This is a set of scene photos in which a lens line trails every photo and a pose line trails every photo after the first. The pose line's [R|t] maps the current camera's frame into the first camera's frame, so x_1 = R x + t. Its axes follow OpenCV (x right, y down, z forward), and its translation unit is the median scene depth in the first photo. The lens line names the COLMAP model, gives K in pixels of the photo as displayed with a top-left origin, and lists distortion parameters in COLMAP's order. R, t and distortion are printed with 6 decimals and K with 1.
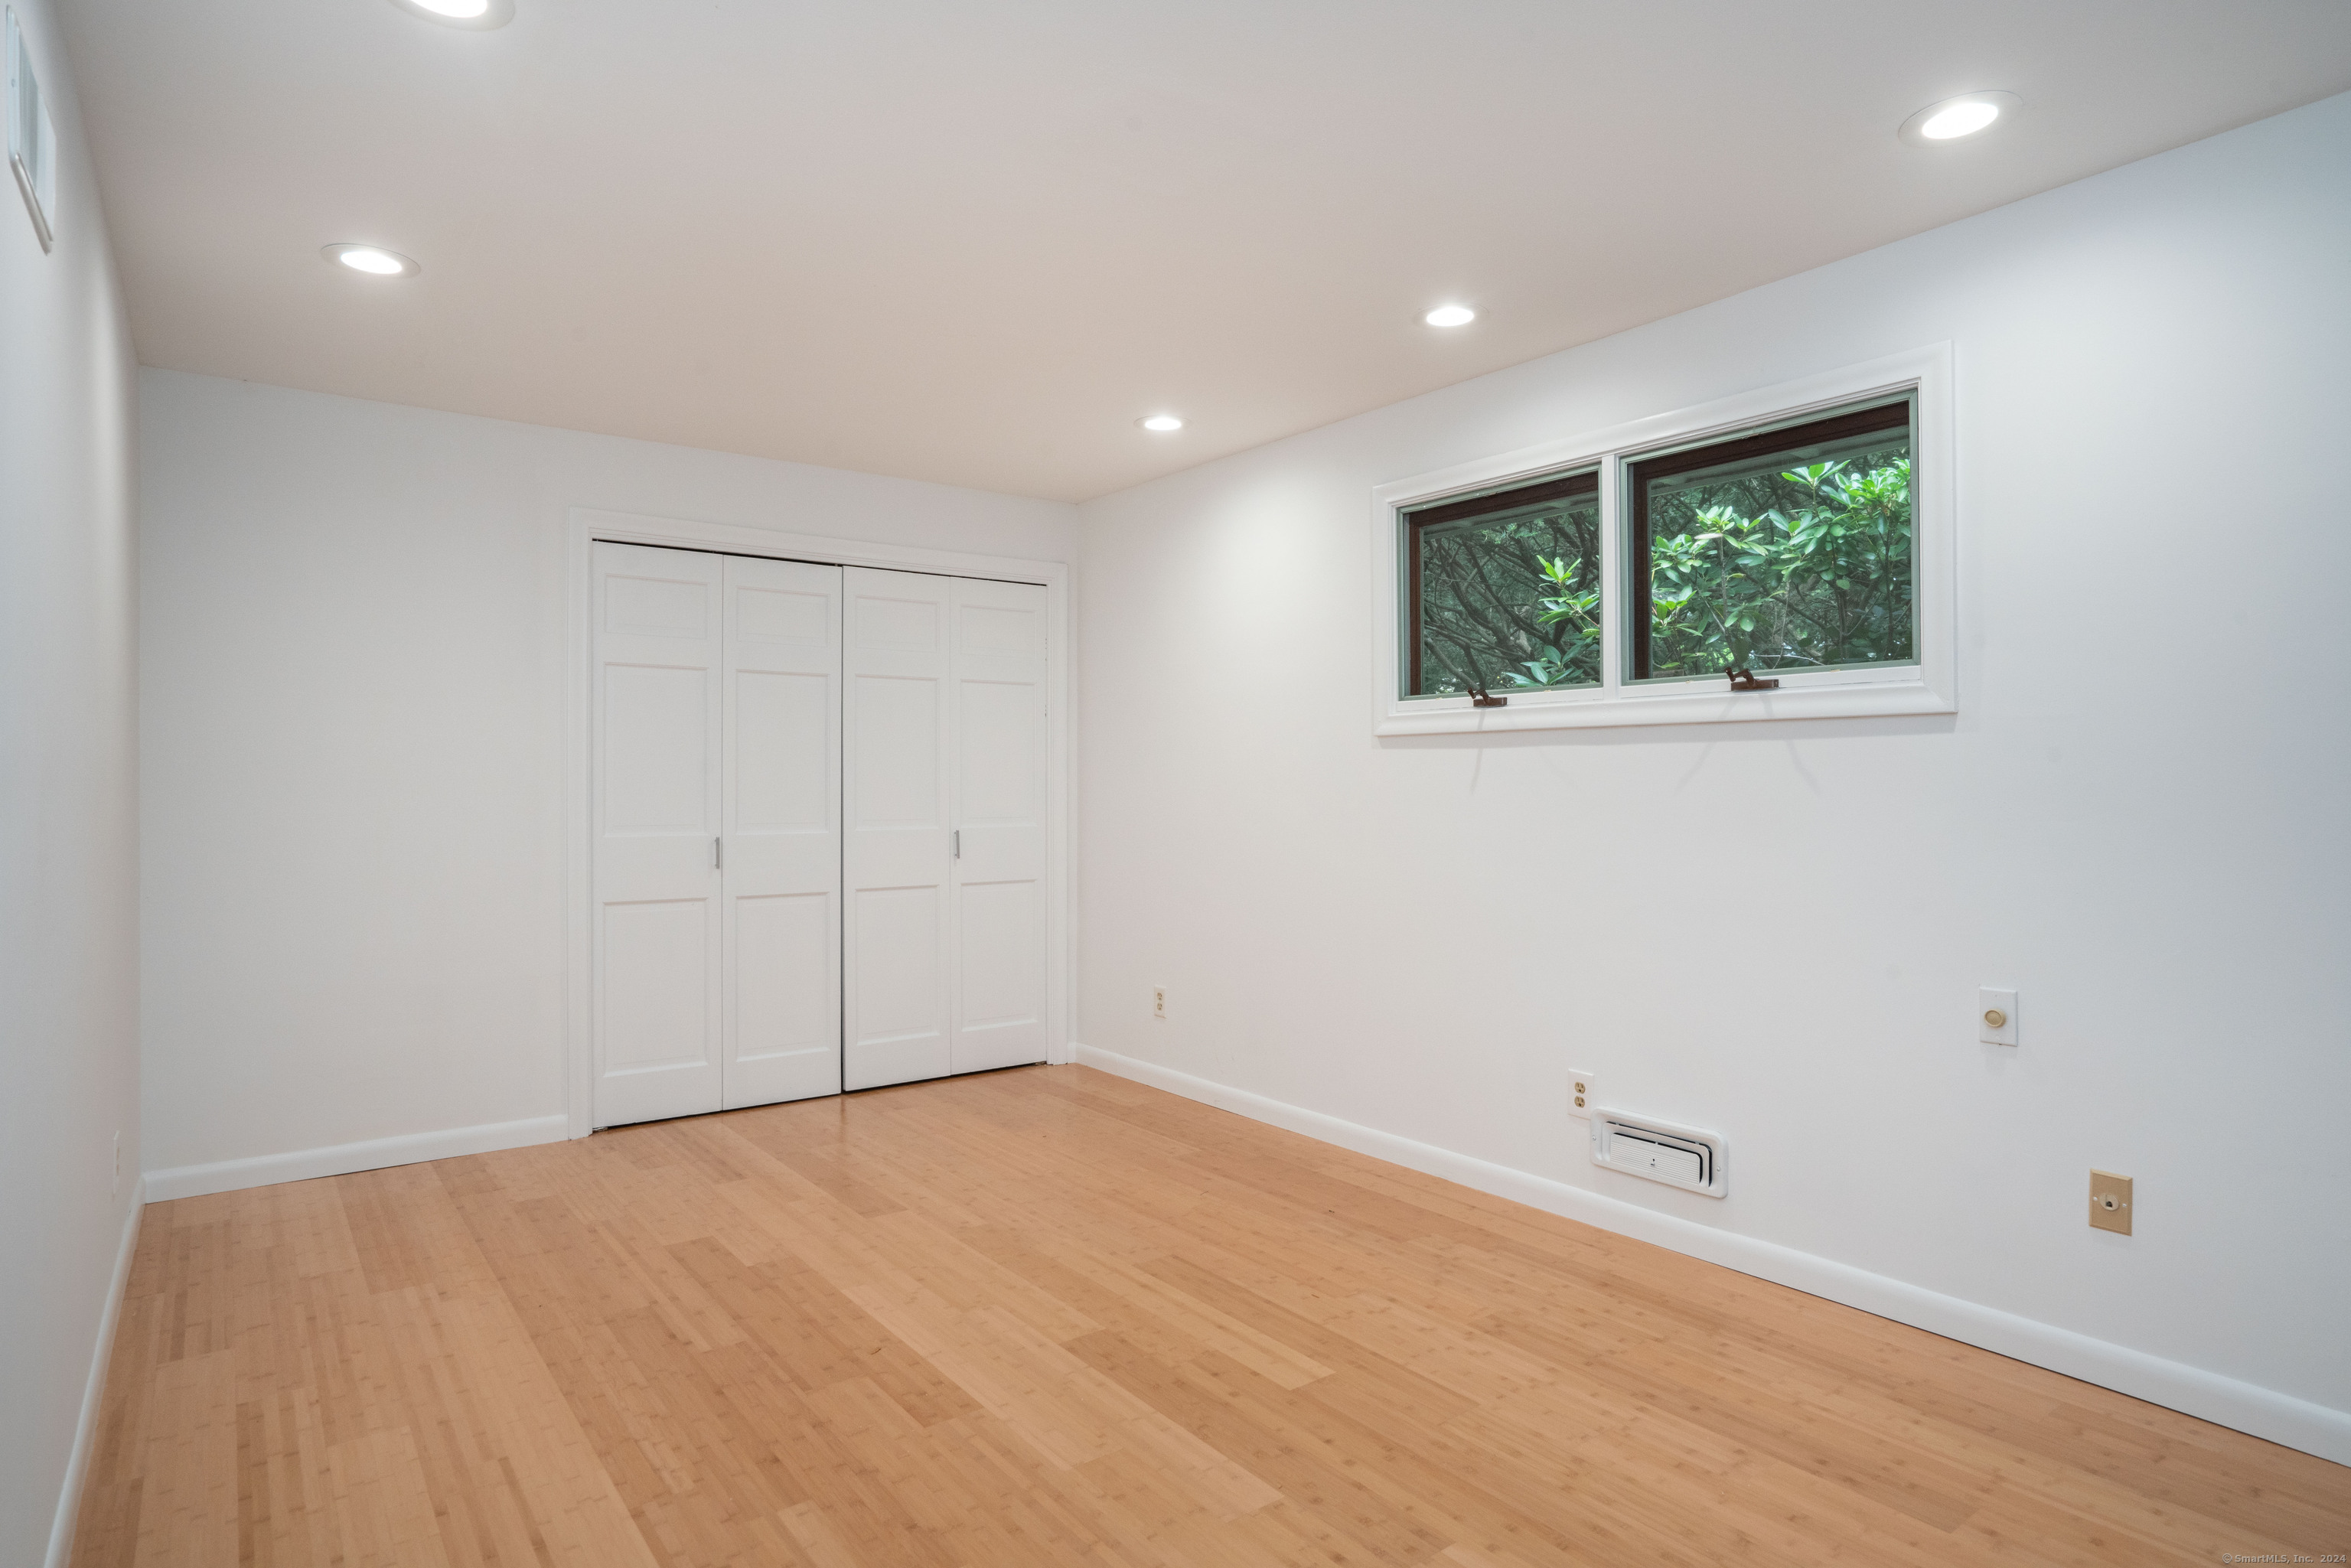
lens RADIAL K [[1336.4, 0, 1175.5], [0, 1336.4, 784.0], [0, 0, 1]] dist [-0.044732, 0.043023]
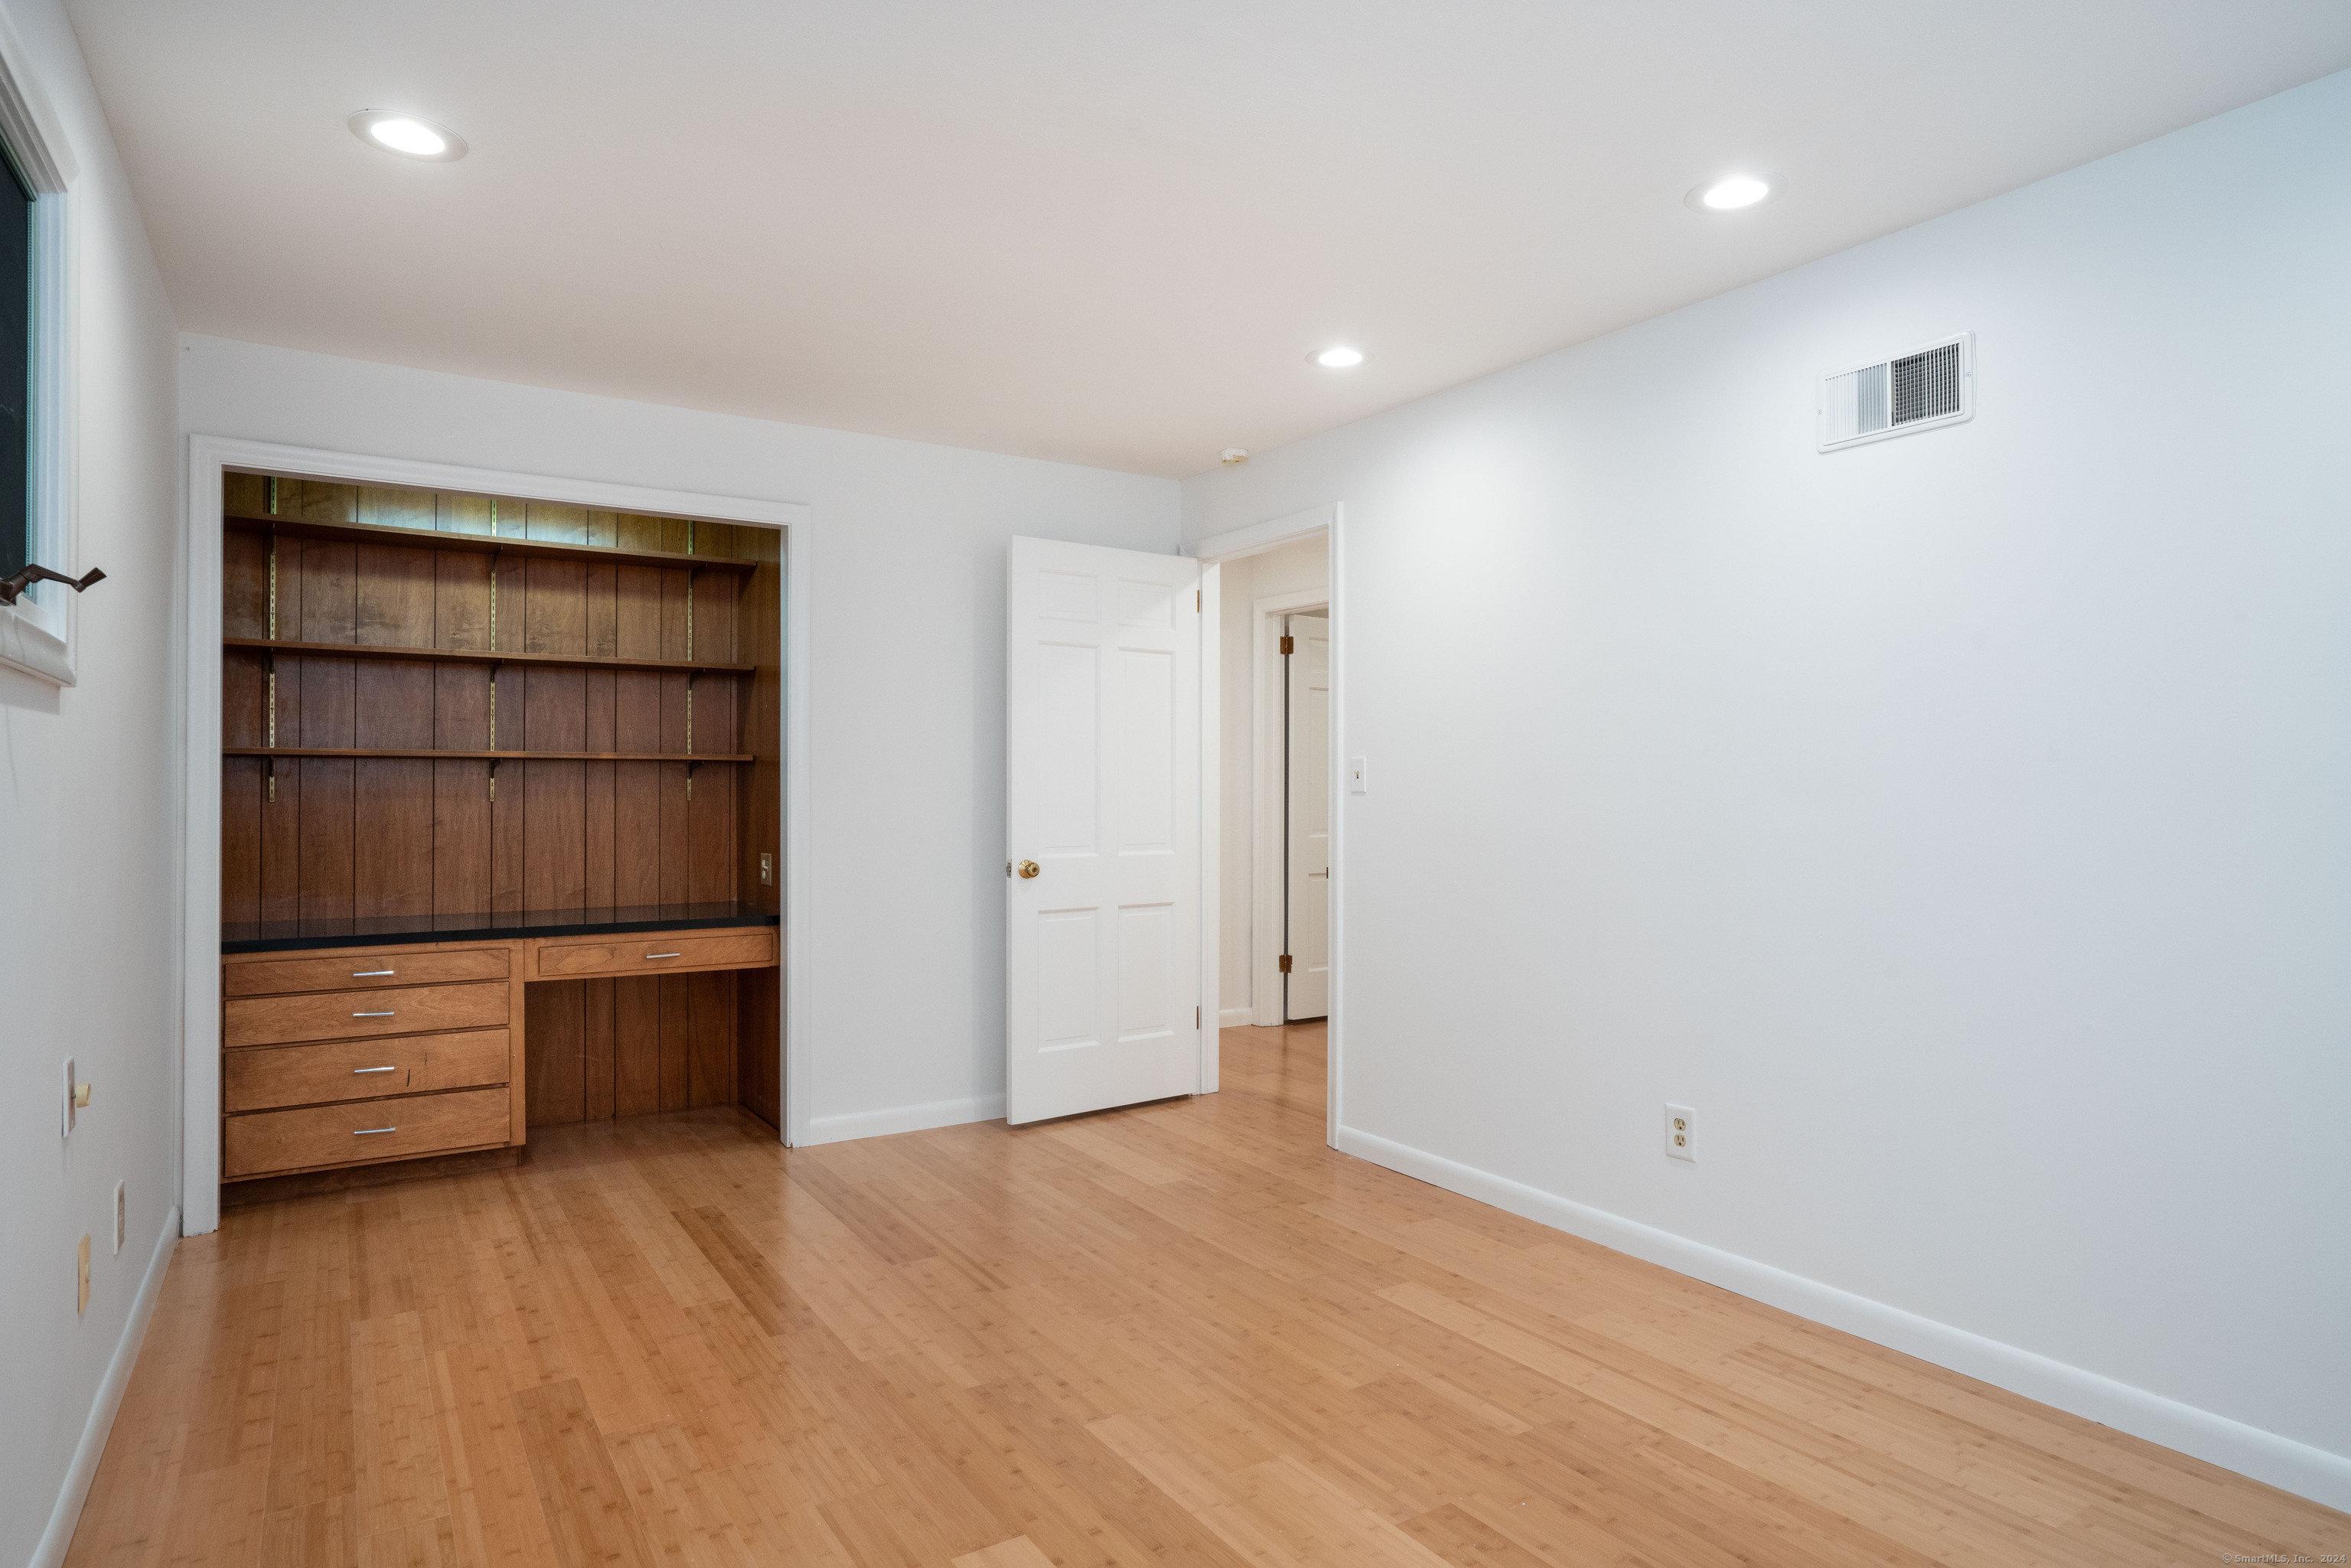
lens RADIAL K [[1313.9, 0, 1185.0], [0, 1313.9, 783.7], [0, 0, 1]] dist [-0.028836, 0.026272]
pose [[-0.998062, 0.001098, 0.062210, -0.067523], [0.000766, 0.999985, -0.005362, 0.003426], [-0.062215, -0.005304, -0.998049, 1.972743]]
